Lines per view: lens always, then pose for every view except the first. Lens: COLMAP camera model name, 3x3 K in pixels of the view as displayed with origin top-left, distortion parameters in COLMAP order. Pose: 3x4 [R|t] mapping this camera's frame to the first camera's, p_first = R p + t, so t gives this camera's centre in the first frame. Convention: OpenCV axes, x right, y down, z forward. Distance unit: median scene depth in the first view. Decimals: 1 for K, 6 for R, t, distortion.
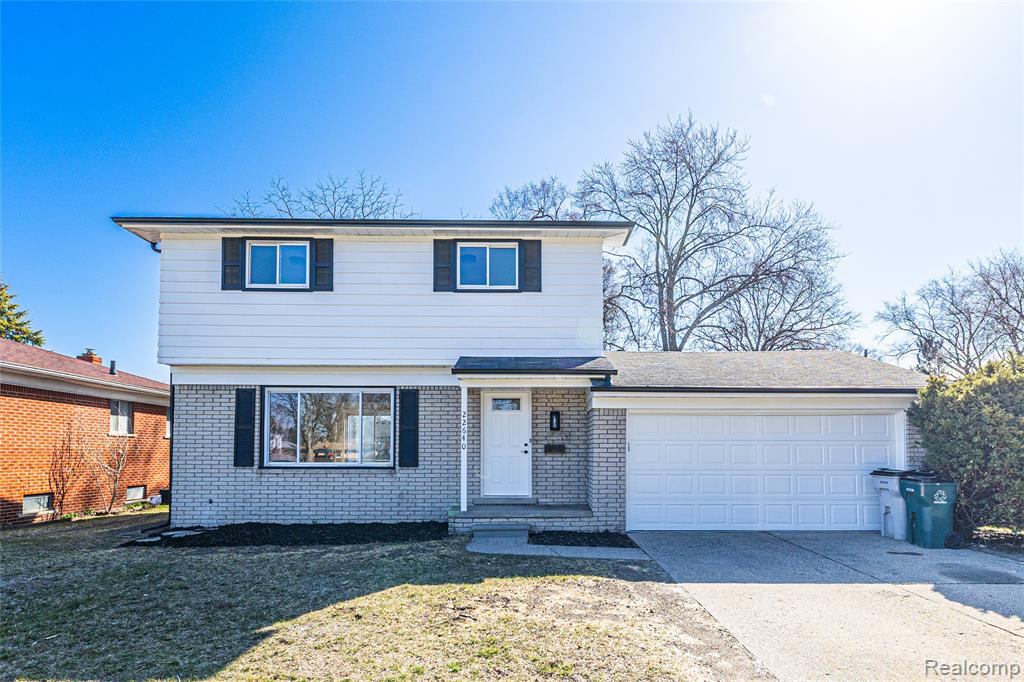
lens RADIAL K [[590.1, 0, 512.8], [0, 590.1, 435.4], [0, 0, 1]] dist [0.007398, 0.001542]
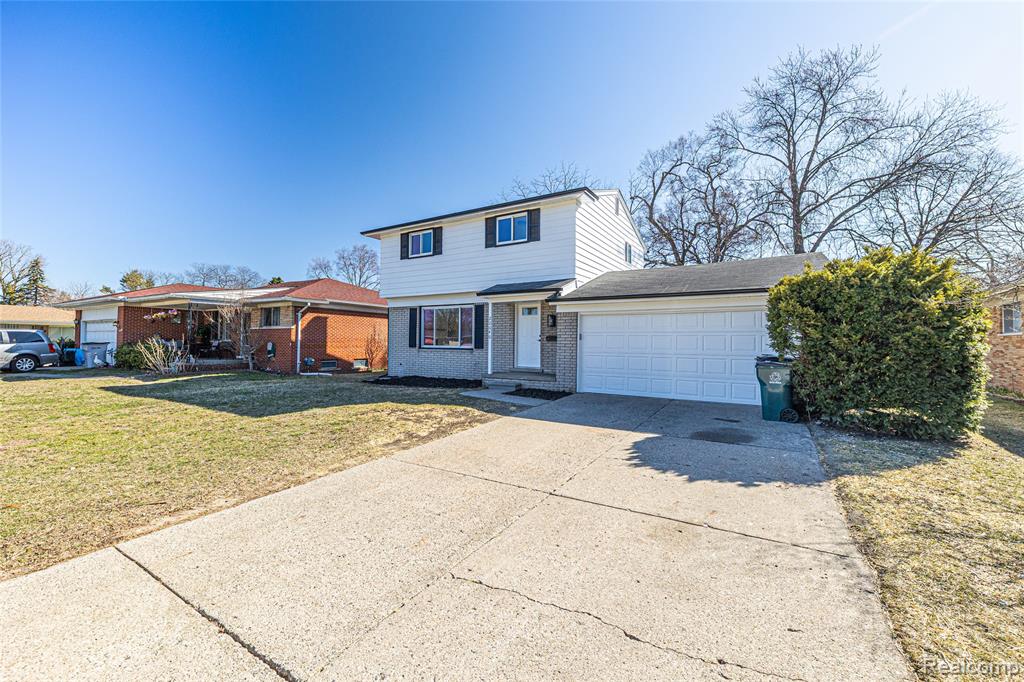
lens RADIAL K [[415.2, 0, 512.1], [0, 415.2, 338.7], [0, 0, 1]] dist [0.004770, 0.000844]
pose [[0.841600, -0.000096, -0.540102, 0.582352], [0.011324, 0.999783, 0.017467, 0.002562], [0.539983, -0.020816, 0.841418, 0.005199]]
